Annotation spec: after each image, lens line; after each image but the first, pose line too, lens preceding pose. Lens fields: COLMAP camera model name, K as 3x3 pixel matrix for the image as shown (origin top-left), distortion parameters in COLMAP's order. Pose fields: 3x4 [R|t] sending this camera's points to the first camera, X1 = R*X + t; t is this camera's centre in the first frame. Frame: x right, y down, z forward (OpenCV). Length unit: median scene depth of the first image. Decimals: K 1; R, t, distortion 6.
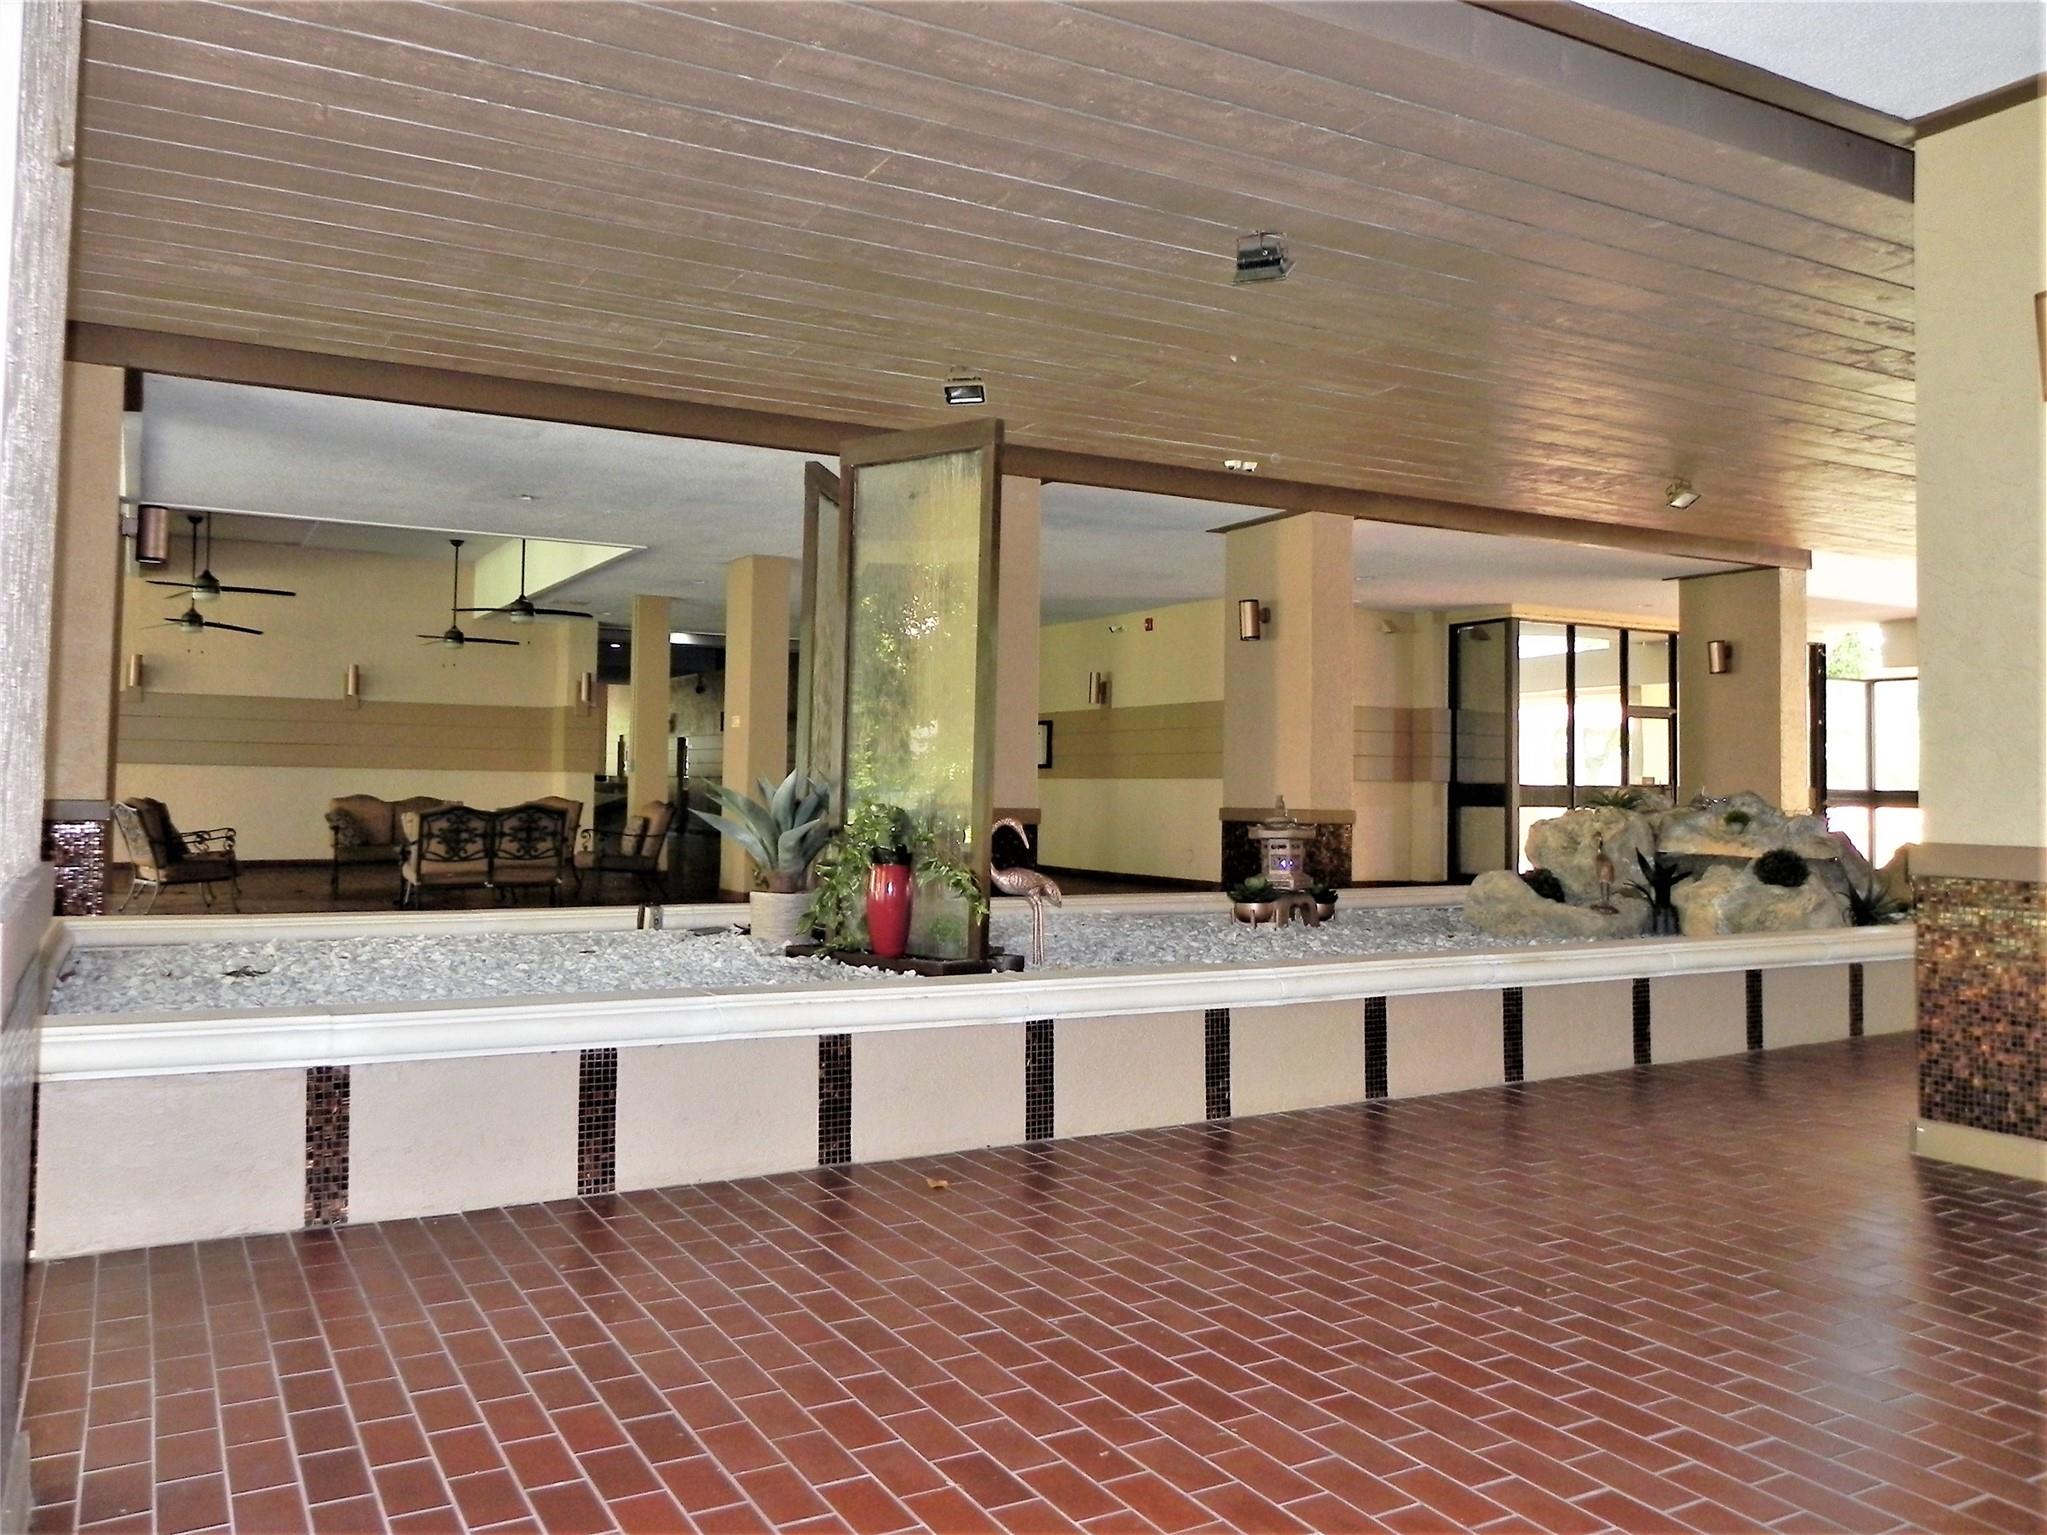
lens RADIAL K [[1569.0, 0, 1015.6], [0, 1569.0, 757.0], [0, 0, 1]] dist [-0.001034, 0.000791]
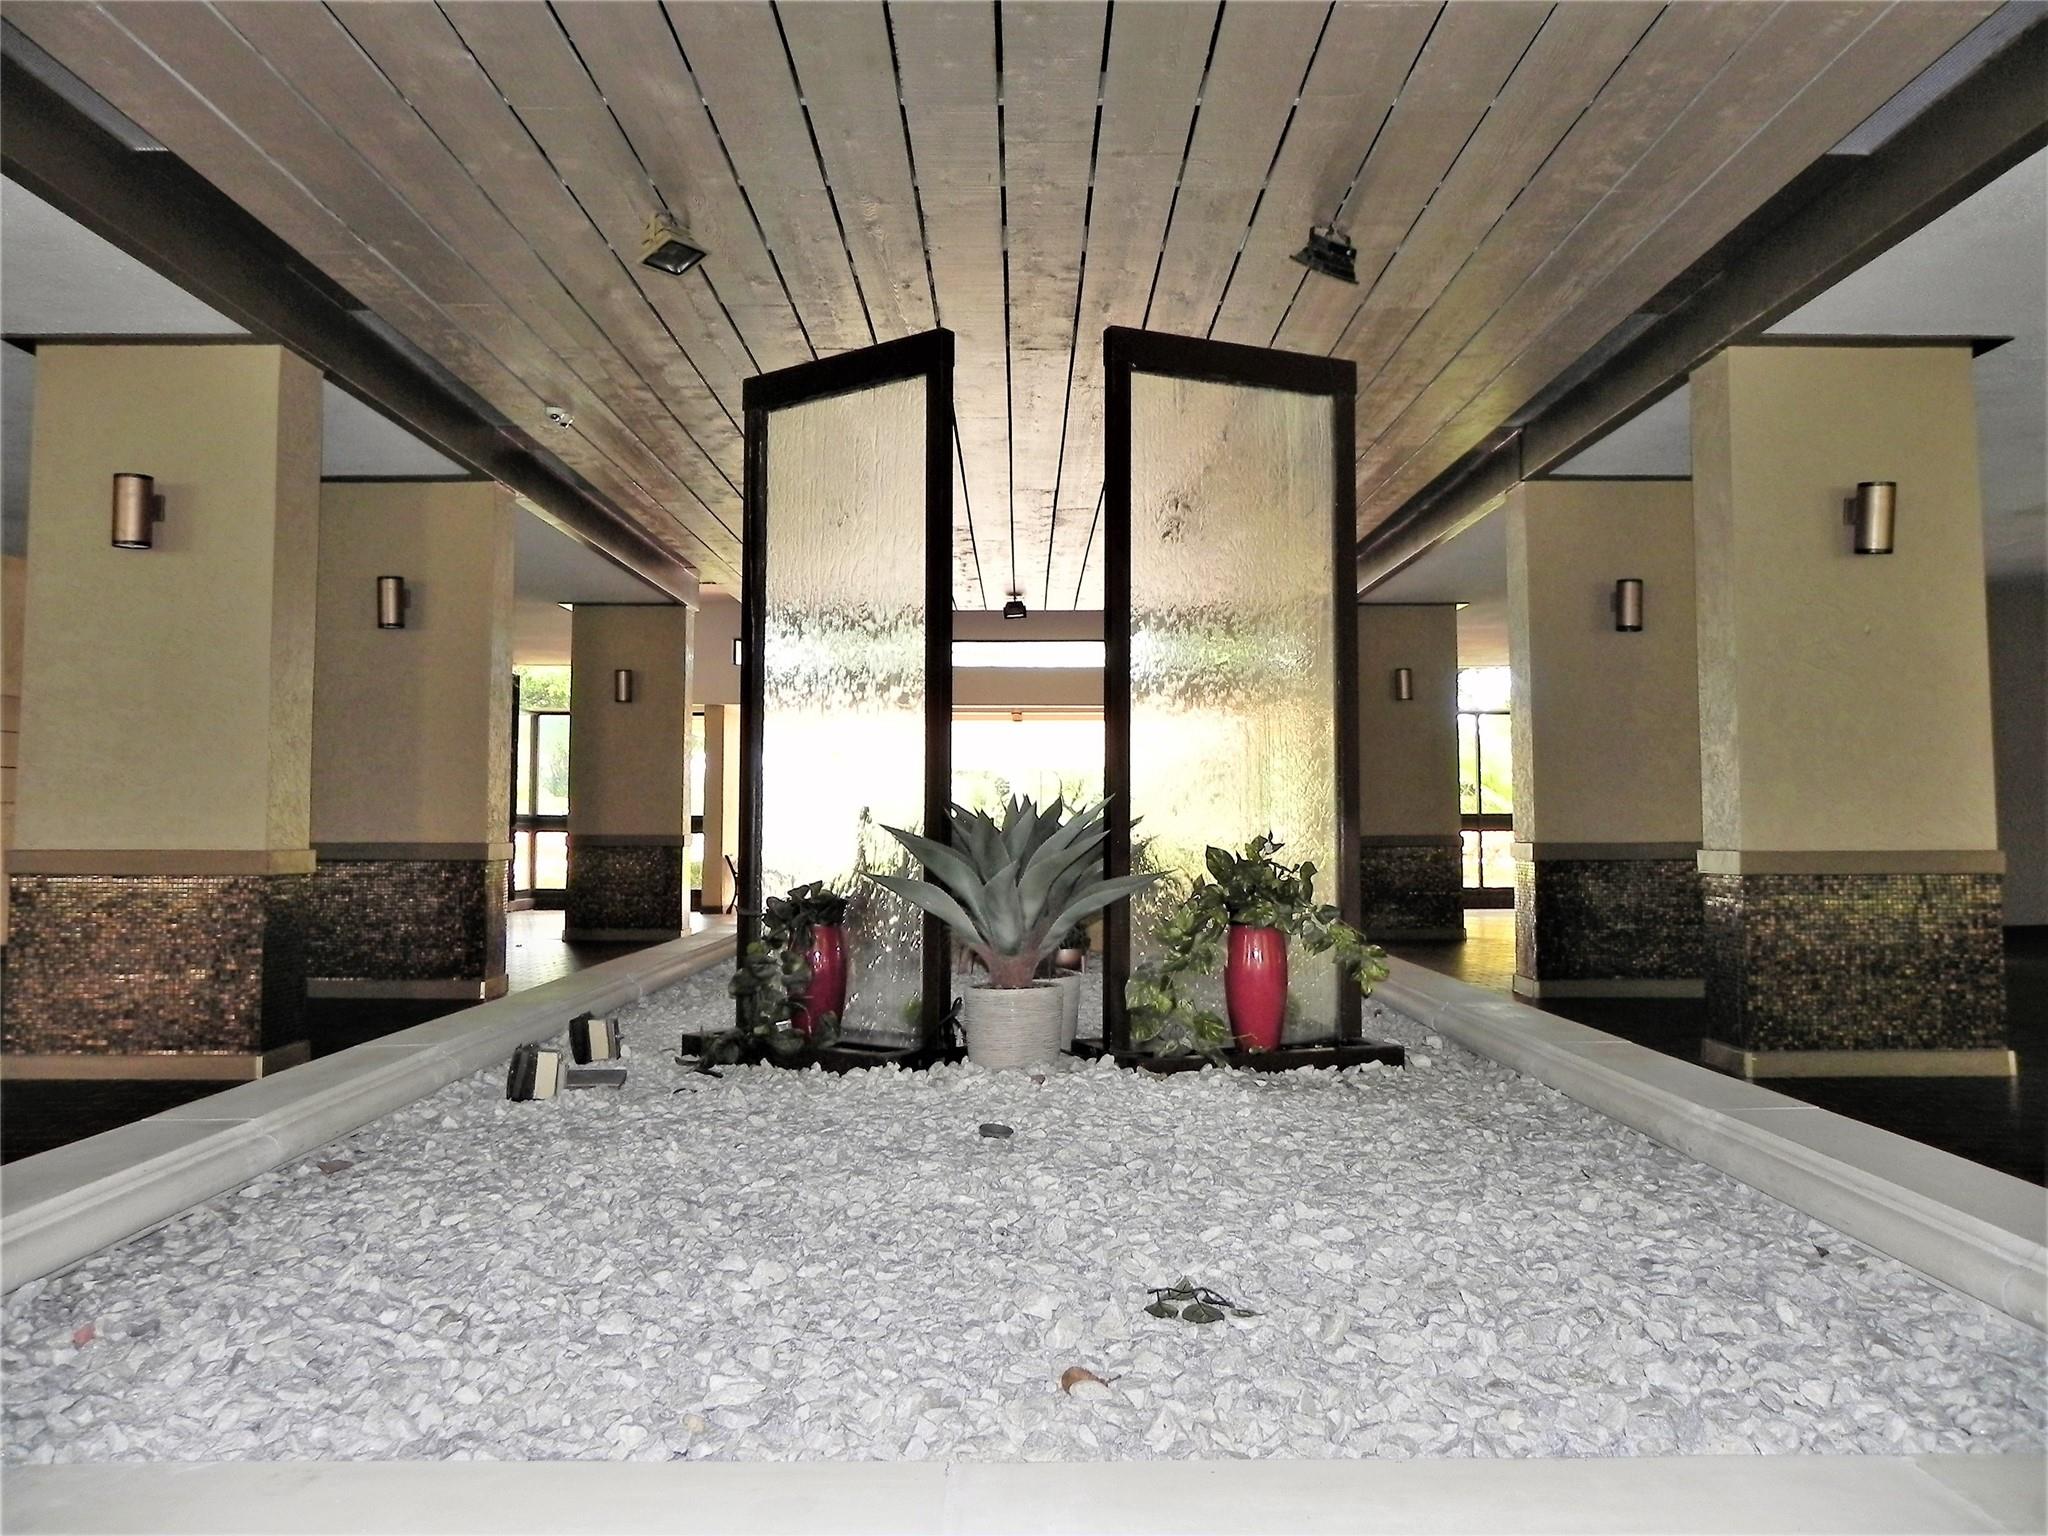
lens RADIAL K [[1569.8, 0, 1025.9], [0, 1569.8, 770.3], [0, 0, 1]] dist [-0.001034, 0.000791]
pose [[0.476076, 0.015739, 0.879263, -0.954083], [-0.007400, 0.999876, -0.013891, 0.008845], [-0.879373, 0.000107, 0.476134, 0.923927]]
